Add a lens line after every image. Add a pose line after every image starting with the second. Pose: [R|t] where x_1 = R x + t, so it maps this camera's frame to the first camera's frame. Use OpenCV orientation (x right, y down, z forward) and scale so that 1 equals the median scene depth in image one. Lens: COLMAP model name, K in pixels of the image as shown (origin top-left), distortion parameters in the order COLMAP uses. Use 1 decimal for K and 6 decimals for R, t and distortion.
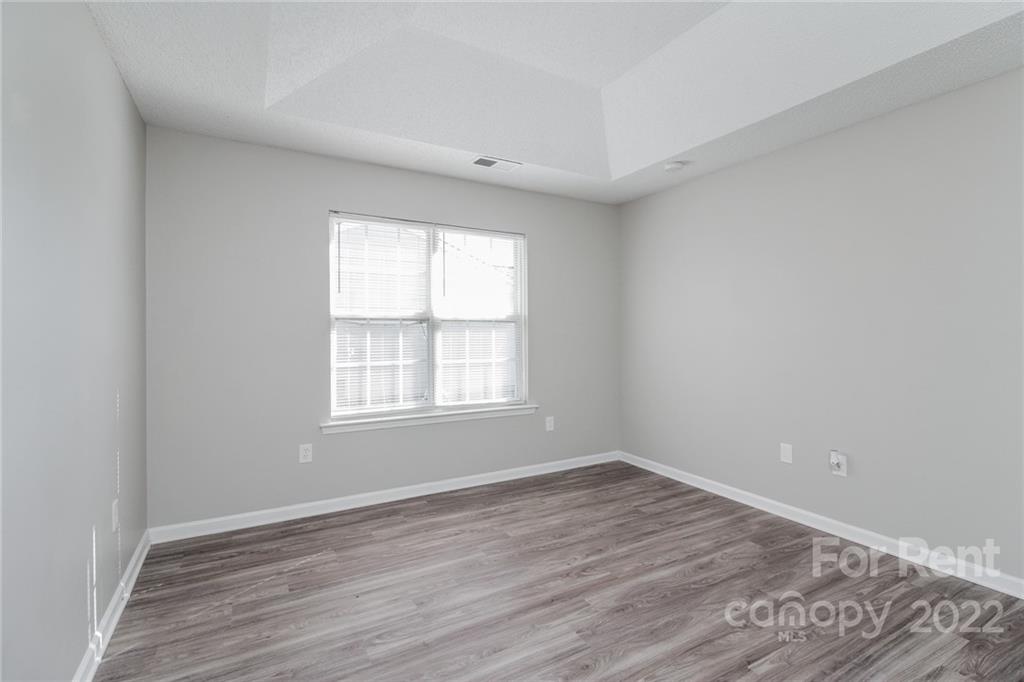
lens RADIAL K [[475.1, 0, 529.9], [0, 475.1, 334.6], [0, 0, 1]] dist [0.018988, -0.016488]
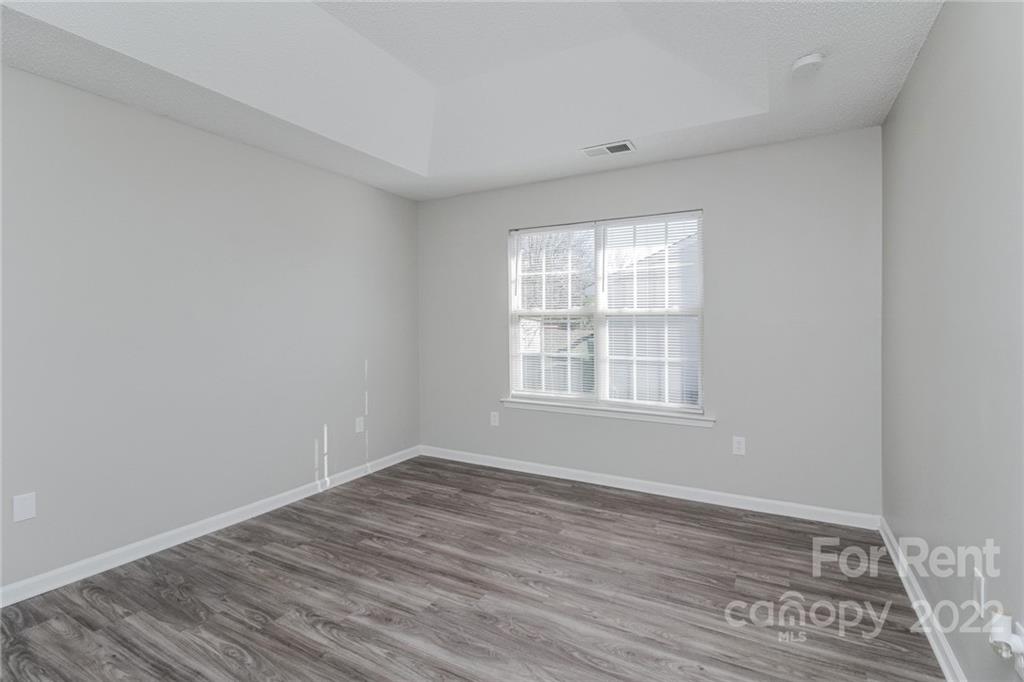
lens RADIAL K [[490.9, 0, 537.1], [0, 490.9, 328.1], [0, 0, 1]] dist [0.016494, -0.020180]
pose [[0.515873, 0.002903, -0.856660, 0.729510], [-0.011536, 0.999927, -0.003558, 0.002600], [0.856587, 0.011718, 0.515869, 0.389504]]
